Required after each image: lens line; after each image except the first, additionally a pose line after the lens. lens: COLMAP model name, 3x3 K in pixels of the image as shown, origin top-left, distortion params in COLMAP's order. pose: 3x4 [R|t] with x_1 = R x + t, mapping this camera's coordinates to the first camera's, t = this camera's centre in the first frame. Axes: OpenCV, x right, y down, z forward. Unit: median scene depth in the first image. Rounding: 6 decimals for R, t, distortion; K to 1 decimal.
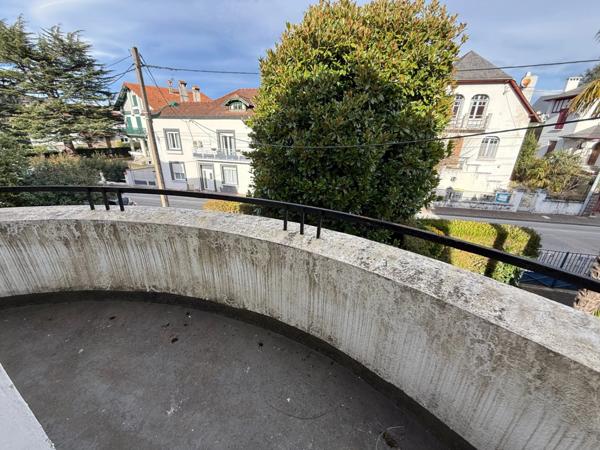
lens RADIAL K [[240.1, 0, 299.1], [0, 240.1, 225.8], [0, 0, 1]] dist [0.001207, 0.000420]
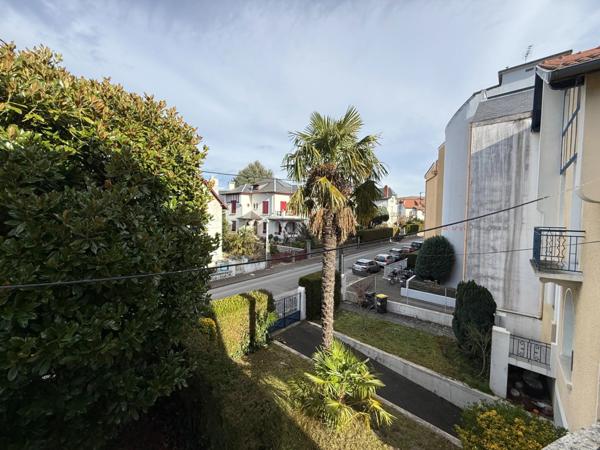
lens RADIAL K [[240.1, 0, 299.9], [0, 240.1, 225.3], [0, 0, 1]] dist [0.001207, 0.000420]
pose [[0.467333, -0.045263, 0.882922, -0.066326], [0.323573, 0.938152, -0.123174, -0.092011], [-0.822740, 0.343253, 0.453075, 0.146600]]
